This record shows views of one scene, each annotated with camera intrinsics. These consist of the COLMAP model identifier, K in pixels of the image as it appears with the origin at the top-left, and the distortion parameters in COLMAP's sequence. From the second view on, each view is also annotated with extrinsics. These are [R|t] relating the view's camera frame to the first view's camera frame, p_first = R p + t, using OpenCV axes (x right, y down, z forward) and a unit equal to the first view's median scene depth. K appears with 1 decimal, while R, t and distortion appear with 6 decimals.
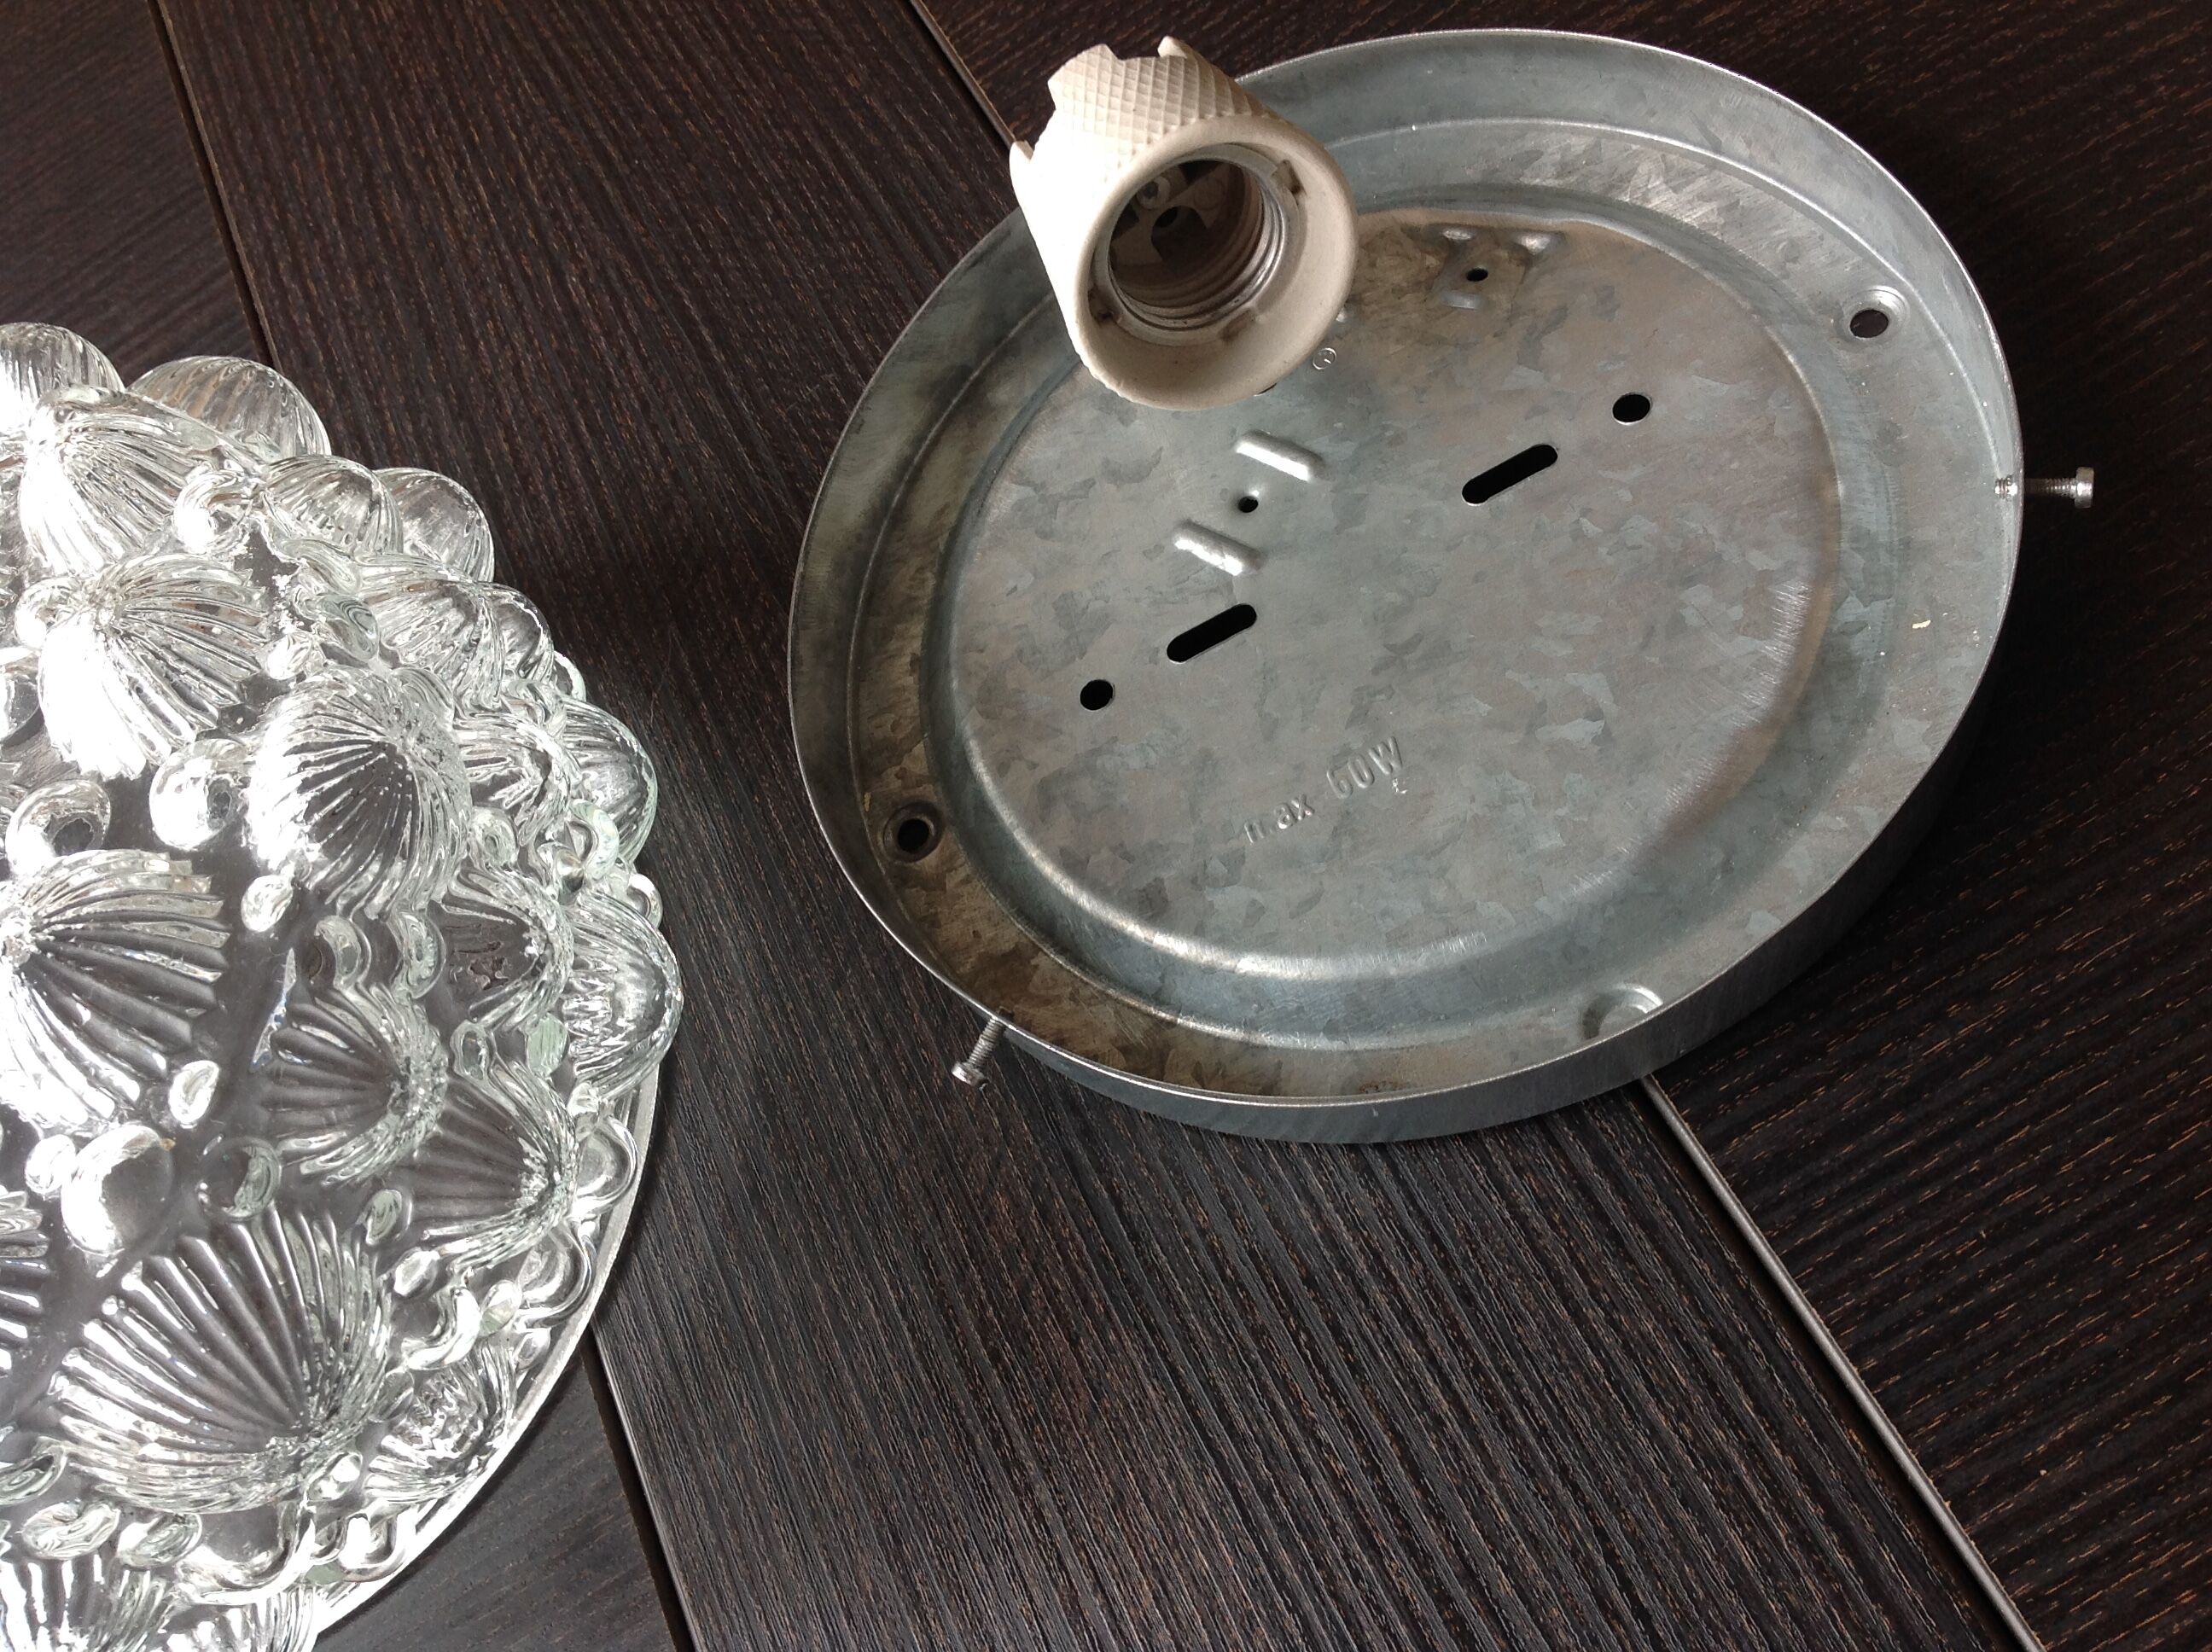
lens RADIAL K [[2219.8, 0, 1106.0], [0, 2219.8, 826.0], [0, 0, 1]] dist [0.190057, -0.391839]
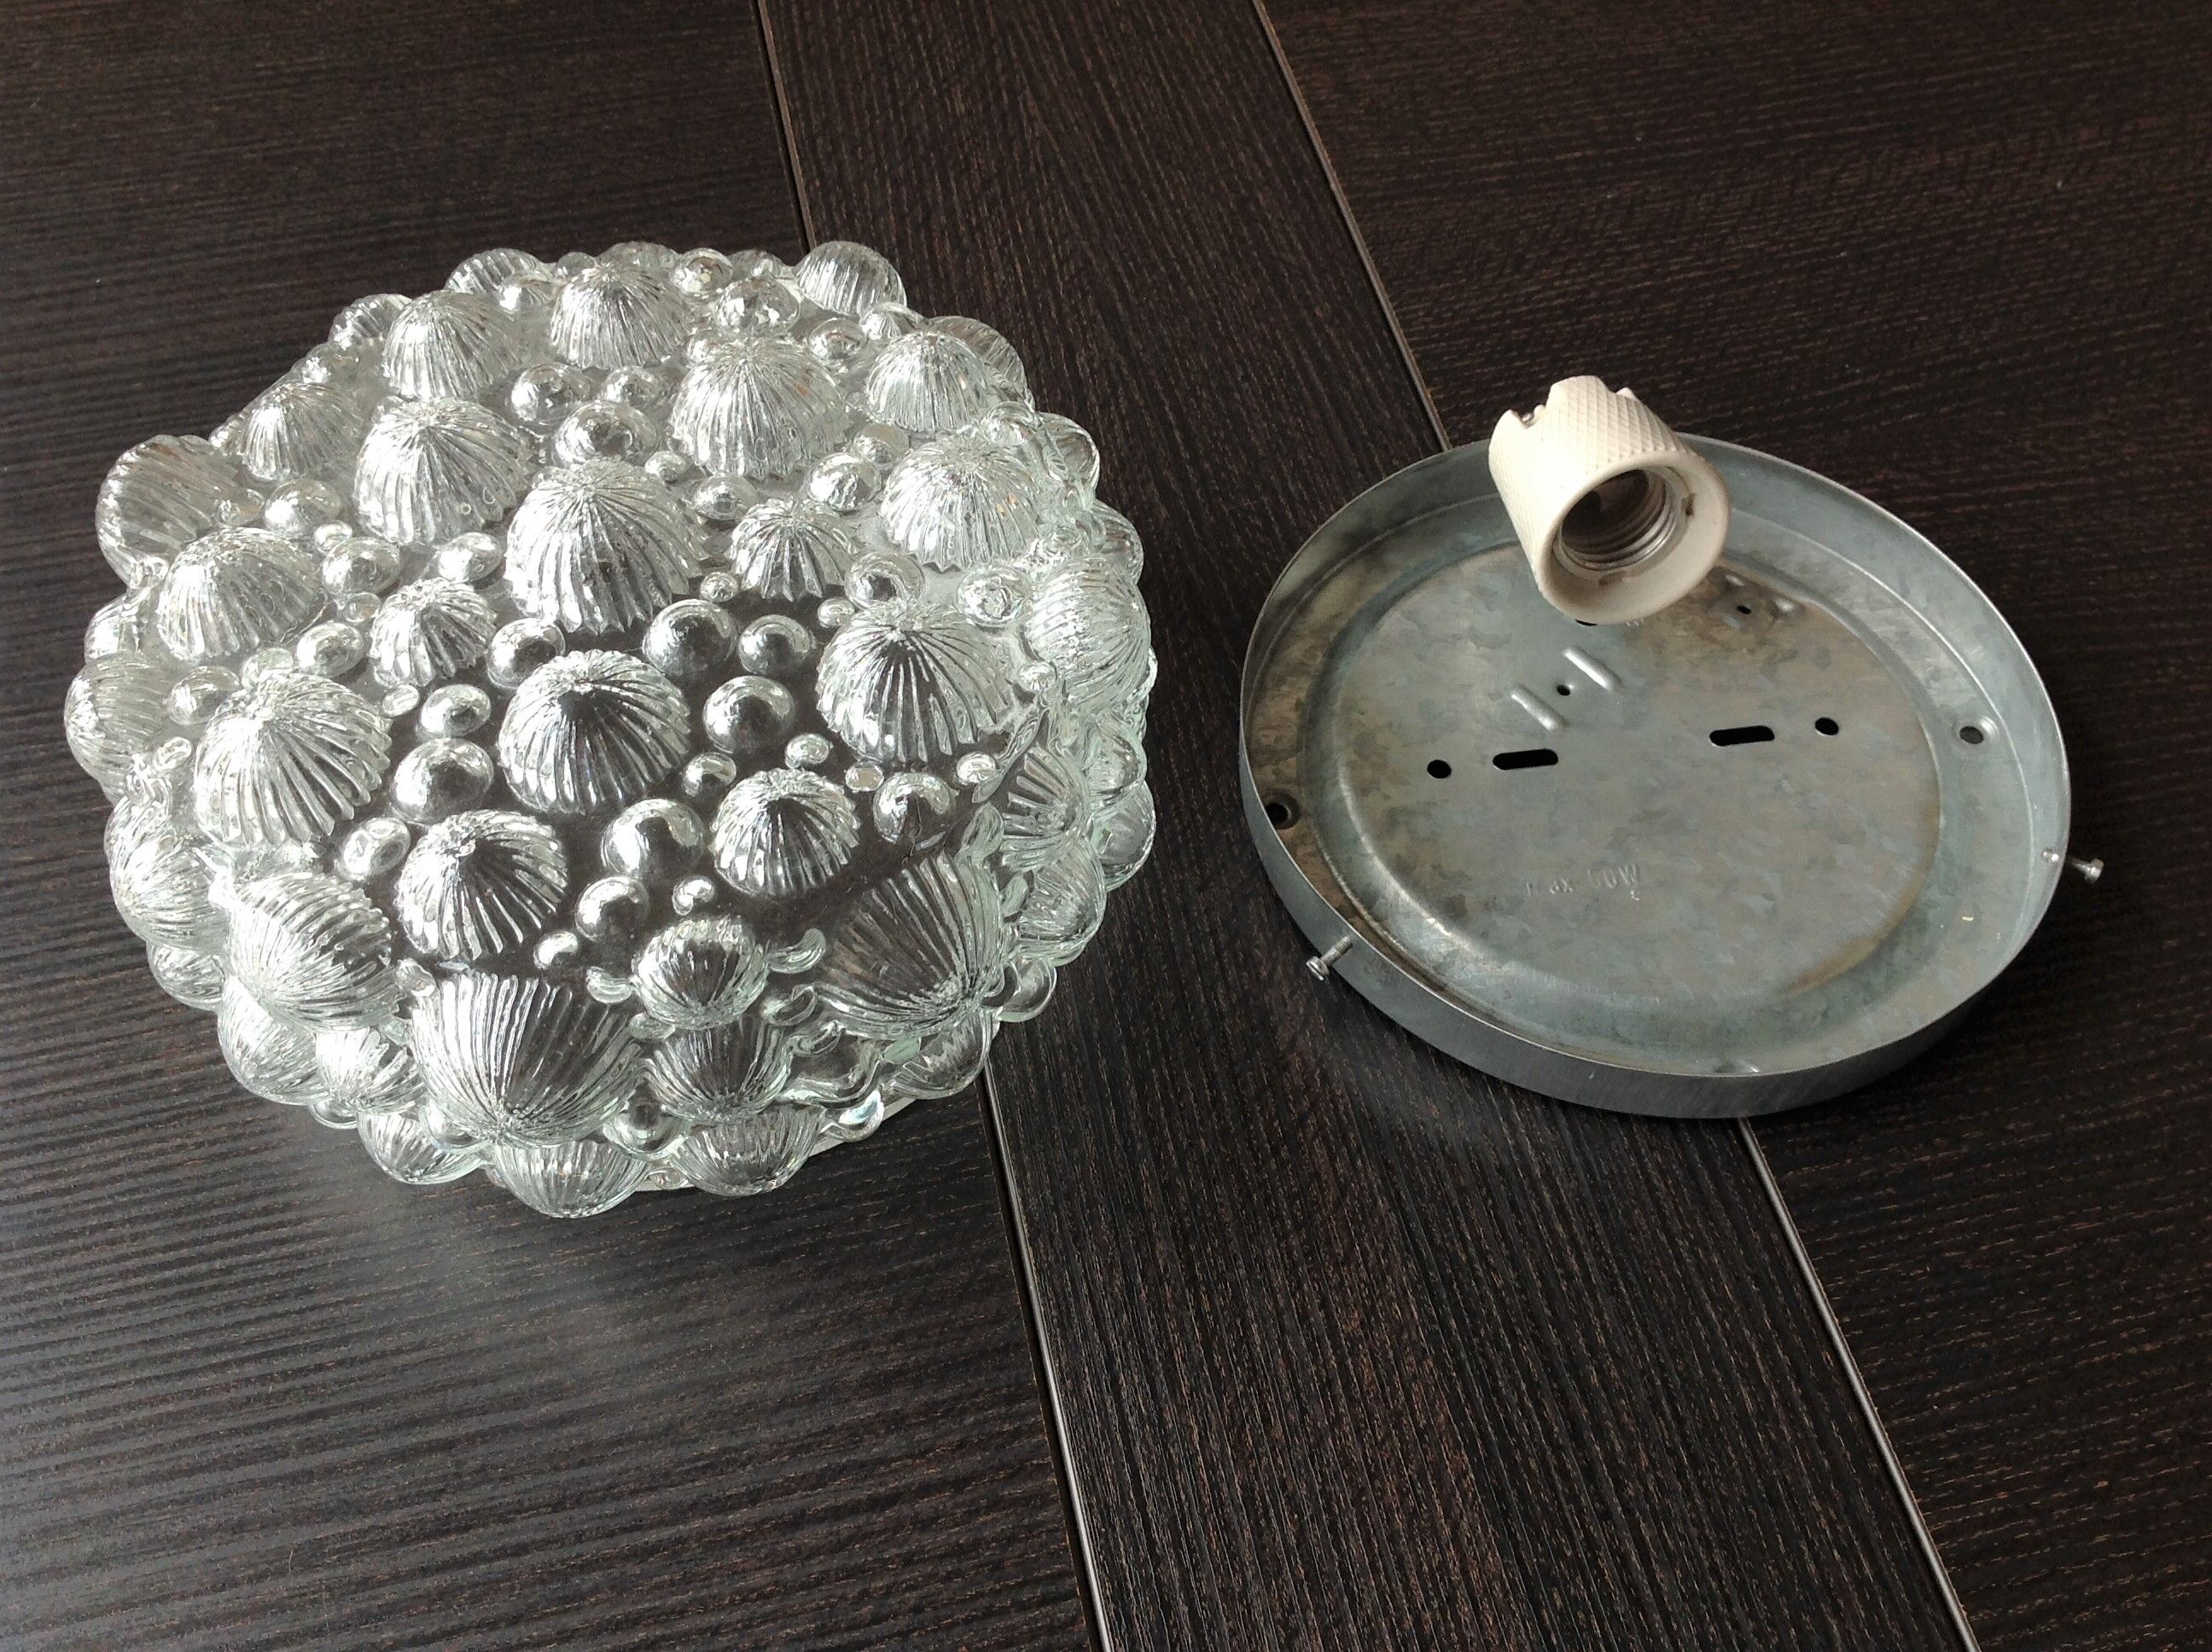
lens RADIAL K [[2273.4, 0, 1101.8], [0, 2273.4, 853.3], [0, 0, 1]] dist [0.286134, -0.657504]
pose [[0.910737, 0.370389, 0.182676, -0.485564], [-0.348822, 0.926692, -0.139876, 0.295667], [-0.221093, 0.063669, 0.973172, -0.440980]]
